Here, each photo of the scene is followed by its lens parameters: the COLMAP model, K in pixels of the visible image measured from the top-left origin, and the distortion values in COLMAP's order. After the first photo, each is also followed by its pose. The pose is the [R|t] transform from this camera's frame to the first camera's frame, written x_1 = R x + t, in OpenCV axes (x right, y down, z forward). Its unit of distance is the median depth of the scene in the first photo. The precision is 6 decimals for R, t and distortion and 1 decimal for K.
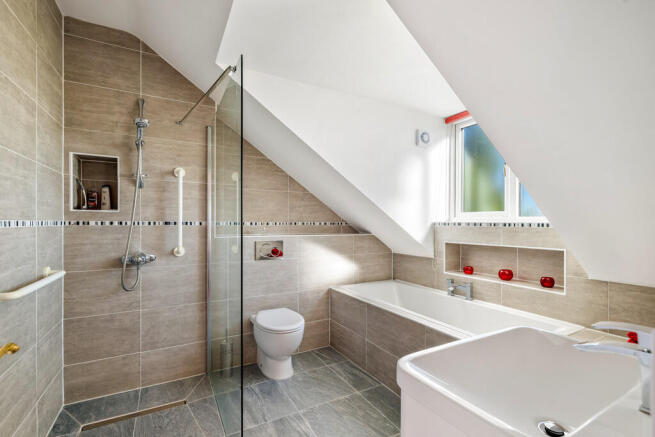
lens RADIAL K [[295.3, 0, 327.2], [0, 295.3, 220.8], [0, 0, 1]] dist [0.004593, 0.000383]
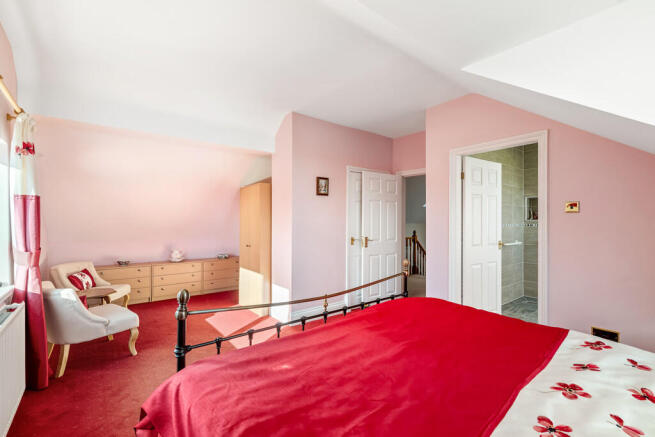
lens RADIAL K [[295.3, 0, 327.4], [0, 295.3, 221.3], [0, 0, 1]] dist [0.004593, 0.000383]
pose [[0.162795, 0.003142, -0.986655, 1.373229], [-0.003867, 0.999989, 0.002546, -0.024452], [0.986652, 0.003401, 0.162805, -1.102754]]
